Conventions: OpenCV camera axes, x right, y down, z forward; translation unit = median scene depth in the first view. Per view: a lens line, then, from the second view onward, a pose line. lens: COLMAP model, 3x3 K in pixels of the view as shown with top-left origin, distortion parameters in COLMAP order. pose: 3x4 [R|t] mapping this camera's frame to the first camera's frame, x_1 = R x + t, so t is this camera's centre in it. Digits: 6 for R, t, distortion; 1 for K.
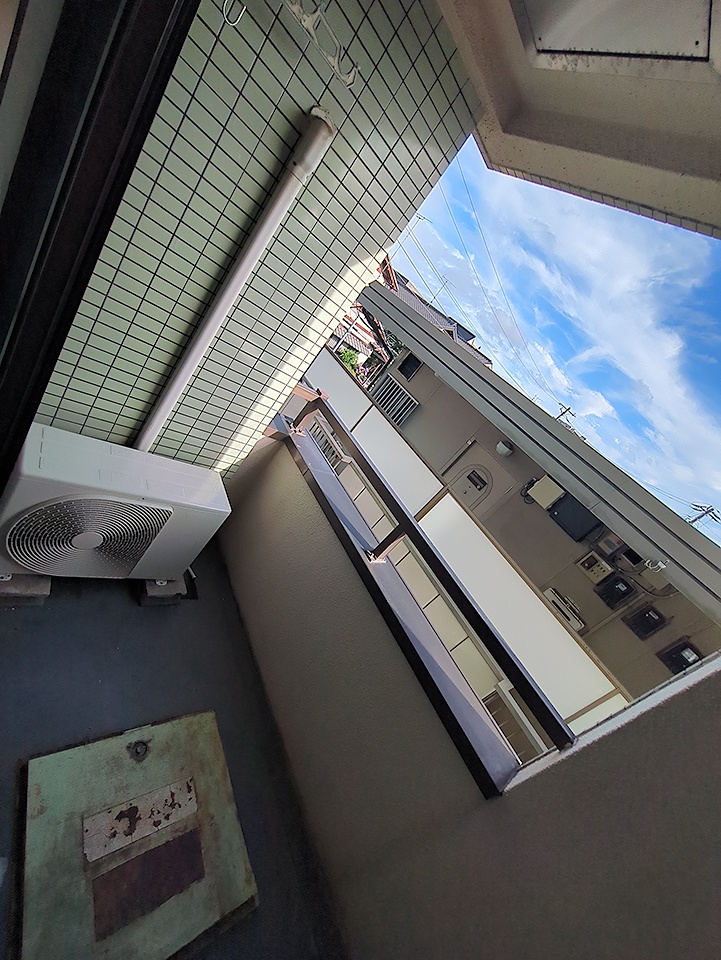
lens RADIAL K [[380.8, 0, 357.5], [0, 380.8, 482.5], [0, 0, 1]] dist [-0.000552, 0.000323]
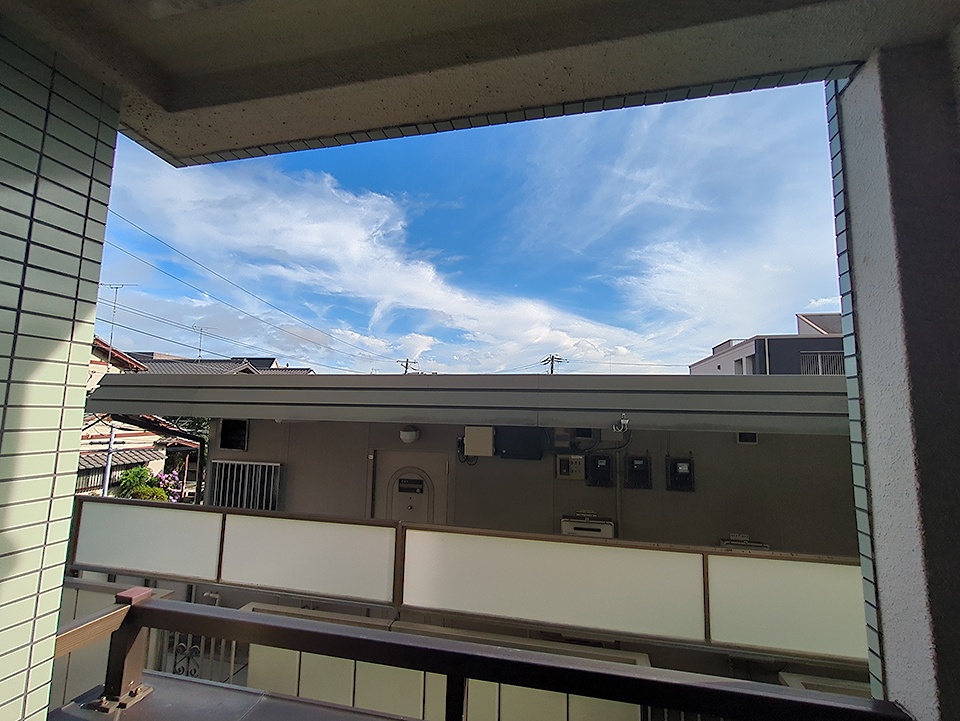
lens RADIAL K [[439.6, 0, 474.9], [0, 439.6, 375.9], [0, 0, 1]] dist [-0.001302, -0.000198]
pose [[0.605055, -0.558951, 0.566994, 0.001053], [0.692542, 0.720817, -0.028440, -0.031172], [-0.392802, 0.409875, 0.823231, 0.058279]]
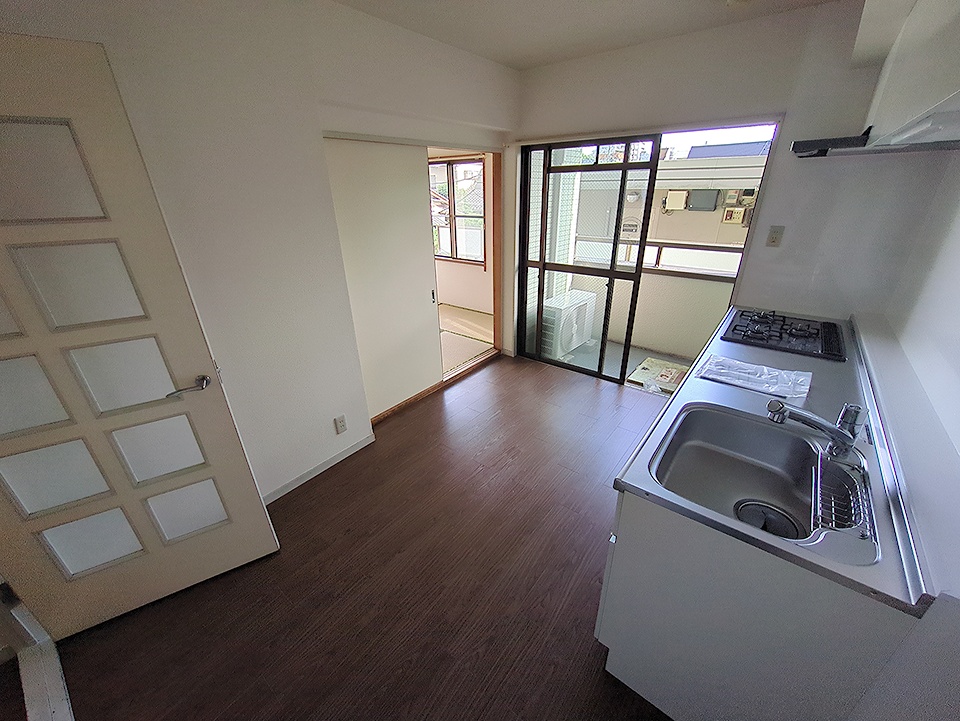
lens RADIAL K [[380.8, 0, 485.7], [0, 380.8, 362.0], [0, 0, 1]] dist [-0.000552, 0.000323]
pose [[0.747271, -0.661411, -0.064200, -0.202072], [0.664342, 0.745811, 0.049143, -0.037407], [0.015377, -0.079374, 0.996726, -0.287613]]
